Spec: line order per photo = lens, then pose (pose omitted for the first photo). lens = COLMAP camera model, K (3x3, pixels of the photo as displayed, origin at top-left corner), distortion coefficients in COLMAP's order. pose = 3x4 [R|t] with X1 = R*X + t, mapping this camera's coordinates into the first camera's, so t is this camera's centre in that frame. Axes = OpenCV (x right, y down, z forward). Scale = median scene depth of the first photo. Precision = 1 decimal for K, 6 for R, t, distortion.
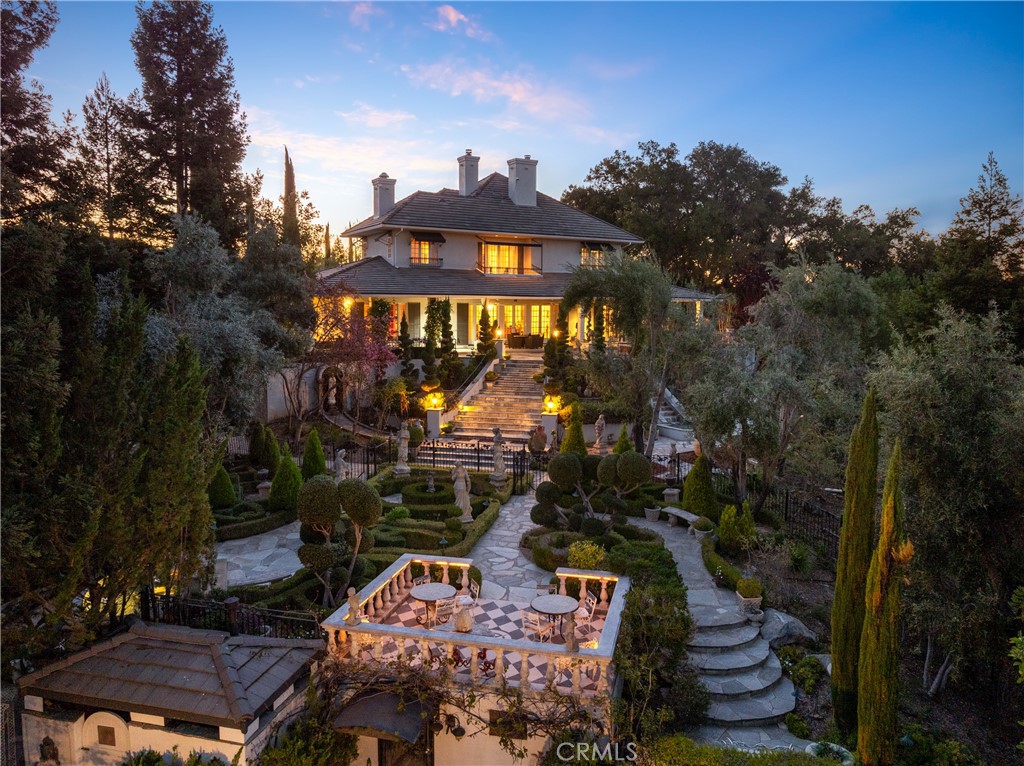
lens RADIAL K [[718.5, 0, 508.3], [0, 718.5, 380.9], [0, 0, 1]] dist [-0.045234, -0.001276]
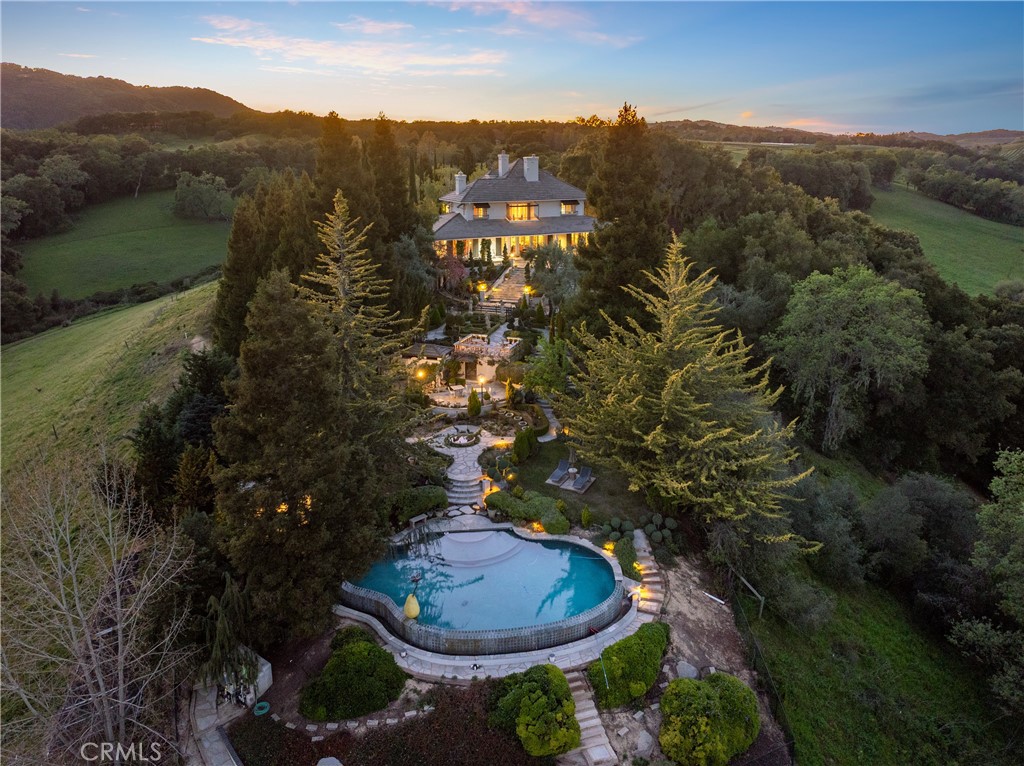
lens RADIAL K [[718.5, 0, 513.2], [0, 718.5, 381.6], [0, 0, 1]] dist [-0.045234, -0.001276]
pose [[0.995925, 0.024263, -0.086860, 0.241323], [-0.005759, 0.978276, 0.207225, -0.177418], [0.090001, -0.205880, 0.974430, -1.591947]]
